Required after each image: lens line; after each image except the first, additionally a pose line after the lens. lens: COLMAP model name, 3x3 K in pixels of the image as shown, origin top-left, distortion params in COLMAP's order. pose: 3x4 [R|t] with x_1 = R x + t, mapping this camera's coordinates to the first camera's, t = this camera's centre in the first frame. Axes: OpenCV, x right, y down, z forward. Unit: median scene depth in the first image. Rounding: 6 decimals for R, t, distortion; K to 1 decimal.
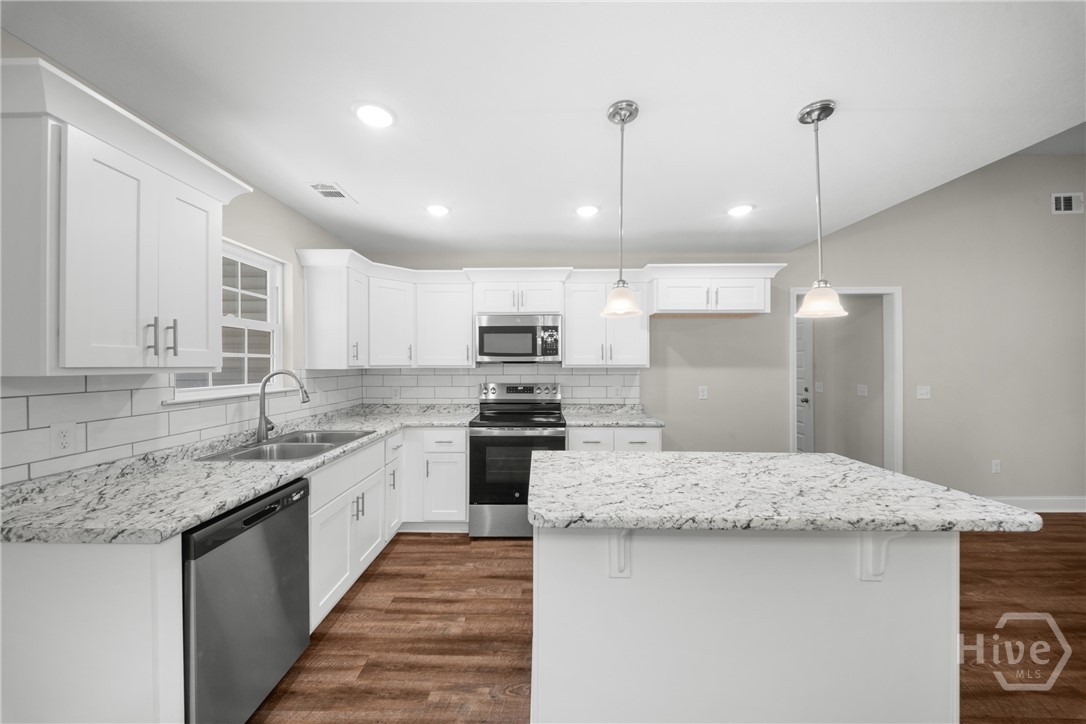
lens RADIAL K [[387.5, 0, 534.5], [0, 387.5, 360.6], [0, 0, 1]] dist [0.001800, -0.000562]
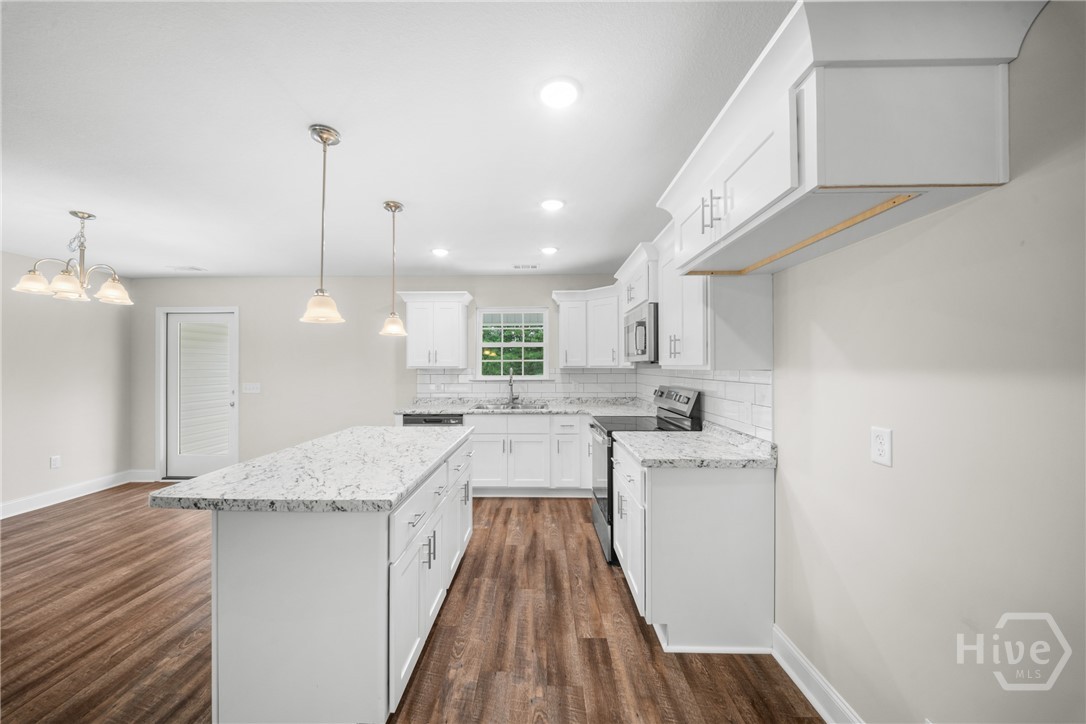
lens RADIAL K [[387.5, 0, 535.0], [0, 387.5, 364.4], [0, 0, 1]] dist [0.001800, -0.000562]
pose [[-0.015888, -0.003801, -0.999867, 1.122395], [0.013386, 0.999902, -0.004014, 0.011805], [0.999784, -0.013448, -0.015836, 0.999371]]
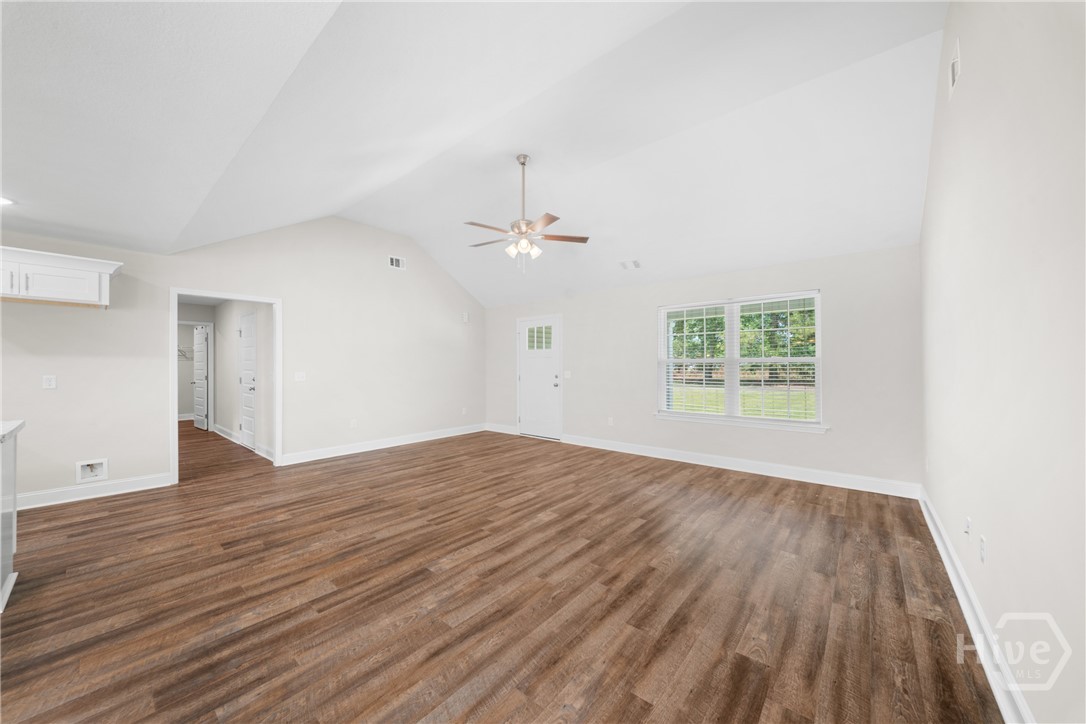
lens RADIAL K [[387.5, 0, 541.3], [0, 387.5, 369.5], [0, 0, 1]] dist [0.001800, -0.000562]
pose [[0.637581, -0.006961, 0.770352, 0.644109], [-0.009347, 0.999816, 0.016771, 0.036488], [-0.770327, -0.017893, 0.637398, -0.785567]]
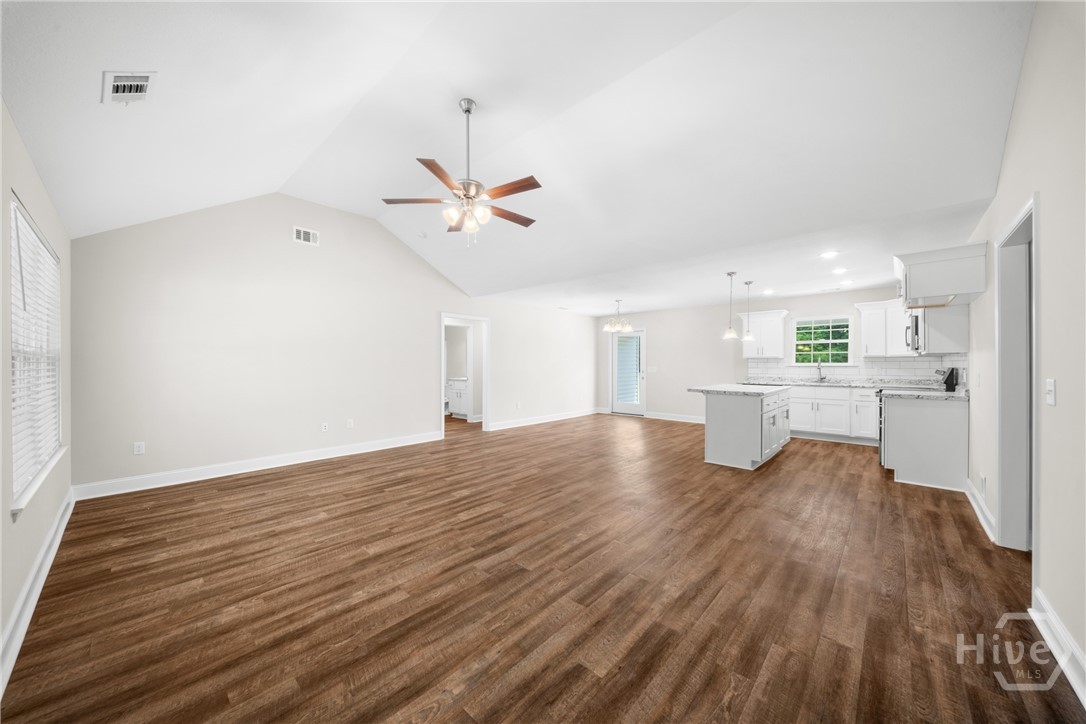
lens RADIAL K [[387.5, 0, 539.7], [0, 387.5, 362.7], [0, 0, 1]] dist [0.001800, -0.000562]
pose [[-0.672835, -0.001135, -0.739792, 2.522393], [0.010572, 0.999882, -0.011149, 0.061758], [0.739717, -0.015323, -0.672743, 1.219743]]
